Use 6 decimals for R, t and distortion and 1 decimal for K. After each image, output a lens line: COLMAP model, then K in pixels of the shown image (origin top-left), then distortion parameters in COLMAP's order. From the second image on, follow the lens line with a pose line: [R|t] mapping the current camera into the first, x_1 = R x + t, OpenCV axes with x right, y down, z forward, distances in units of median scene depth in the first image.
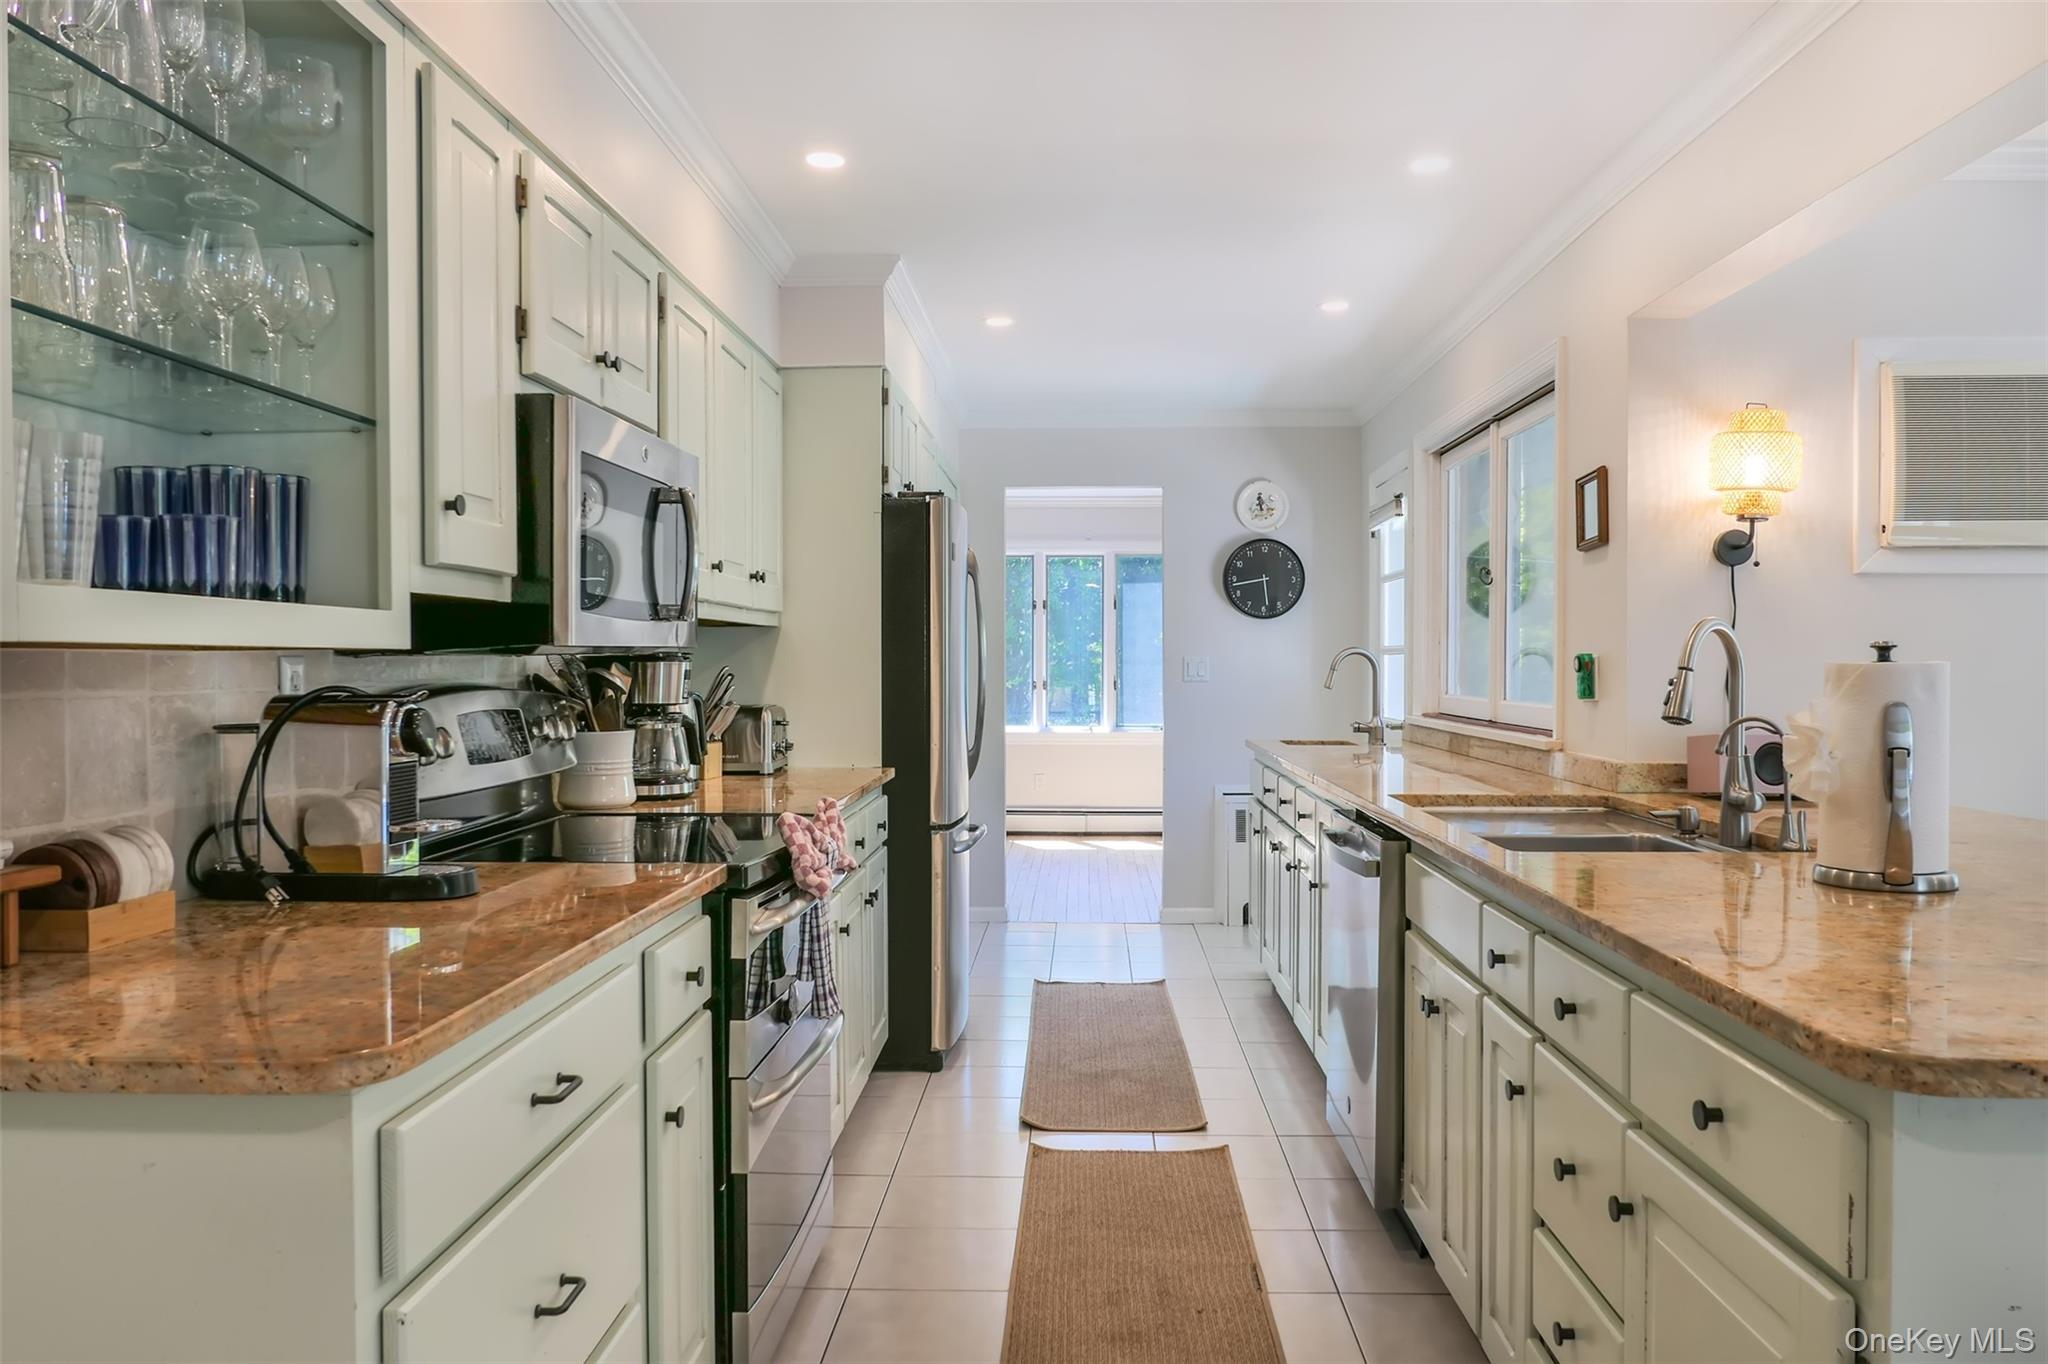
lens RADIAL K [[1485.0, 0, 1020.5], [0, 1485.0, 661.1], [0, 0, 1]] dist [-0.024209, 0.010533]
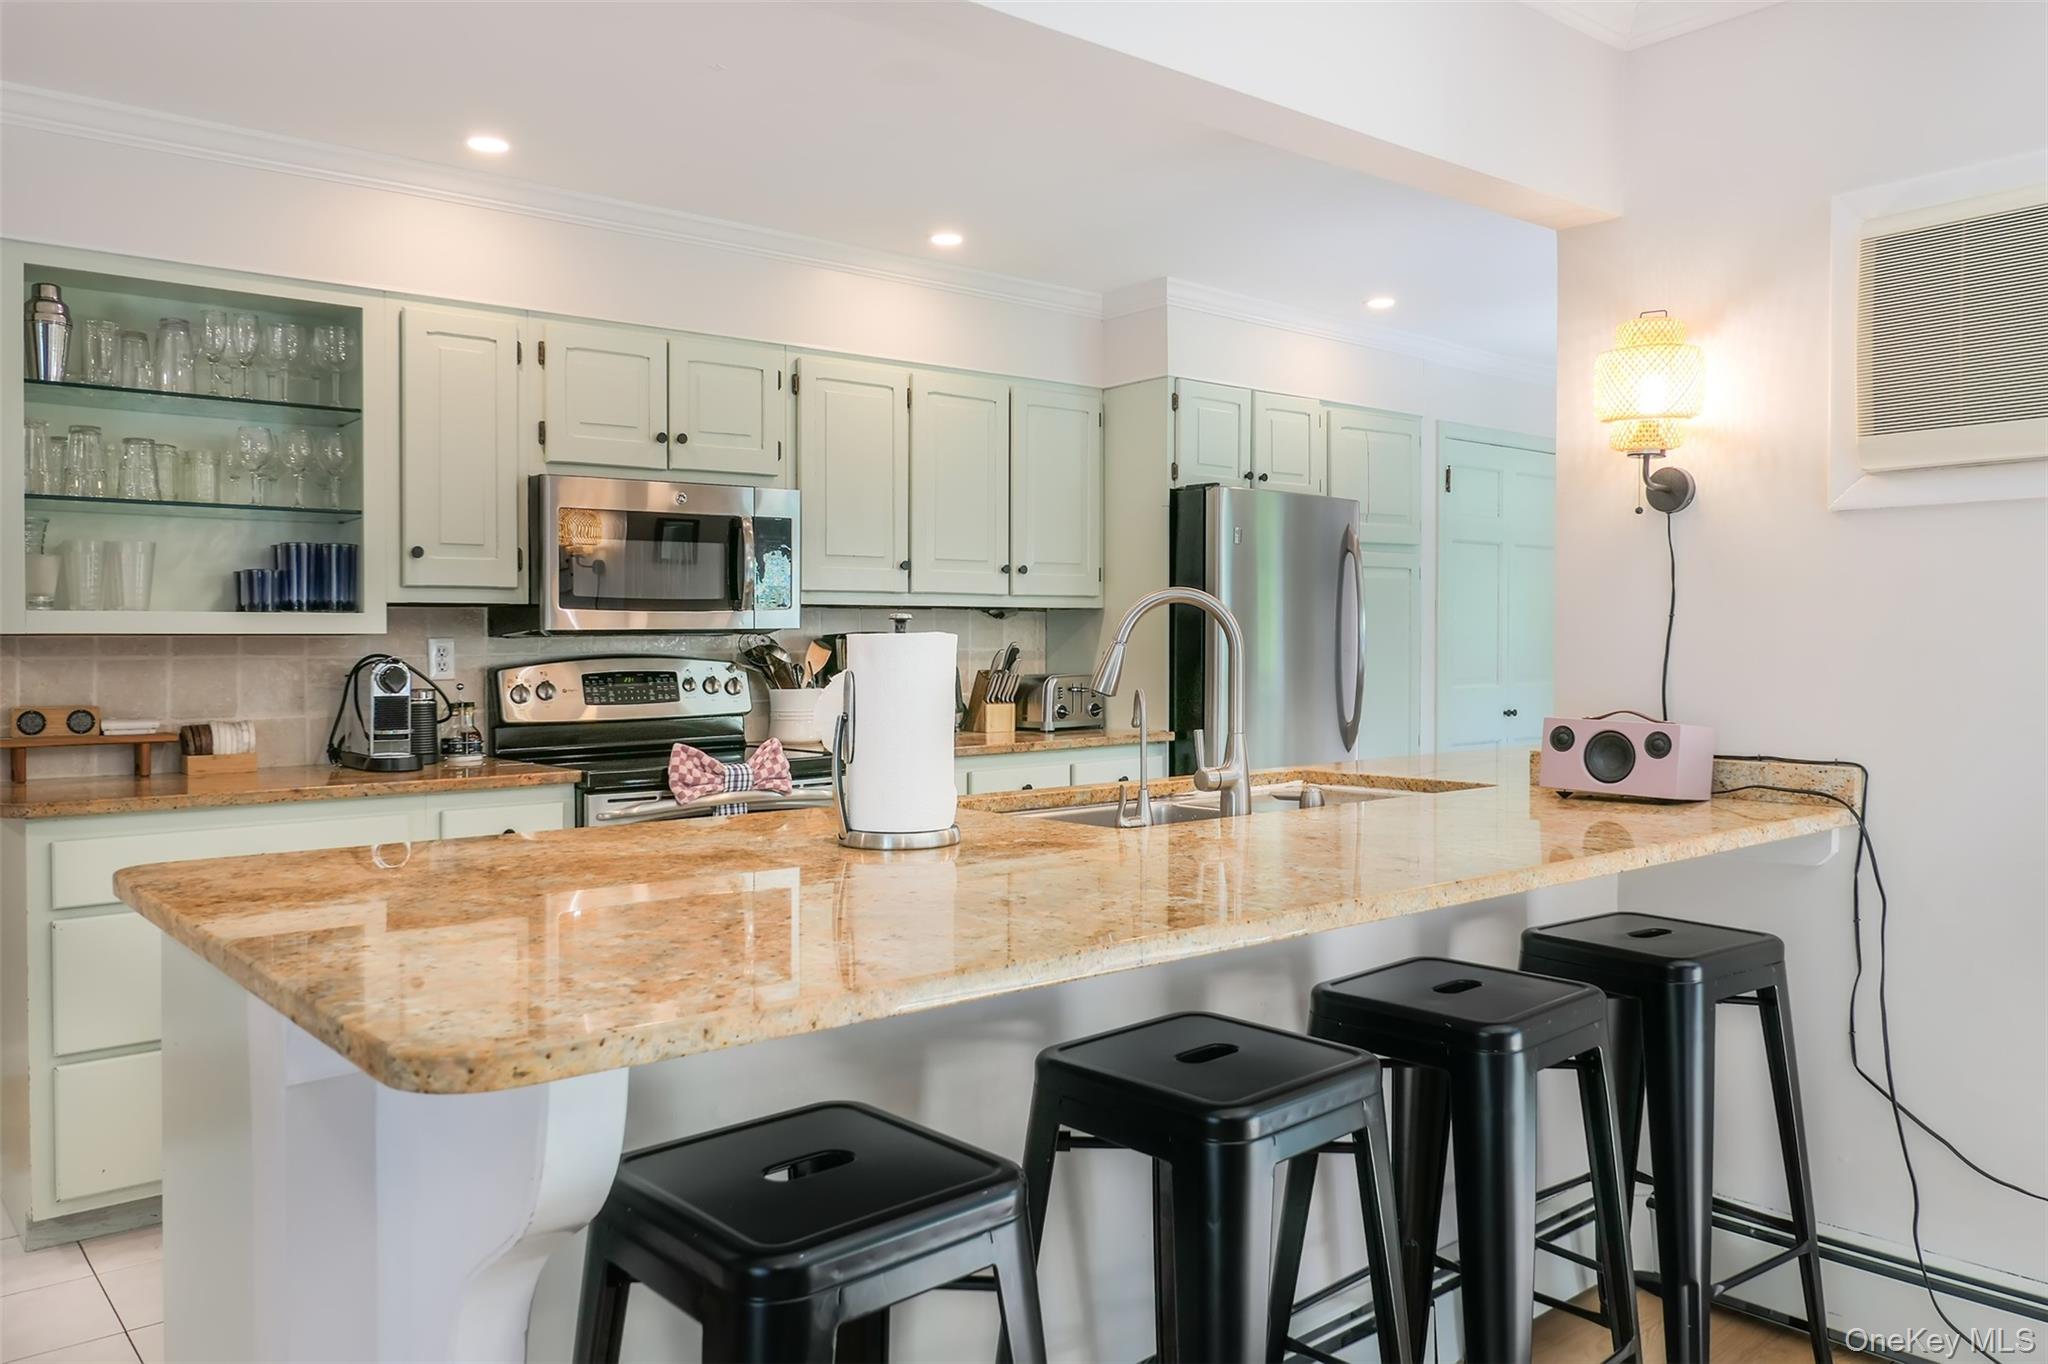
lens RADIAL K [[1485.0, 0, 1042.4], [0, 1485.0, 669.2], [0, 0, 1]] dist [-0.024209, 0.010533]
pose [[0.685454, 0.009000, -0.728060, 0.859344], [0.005579, 0.999829, 0.017612, 0.004600], [0.728094, -0.016134, 0.685287, 0.202777]]
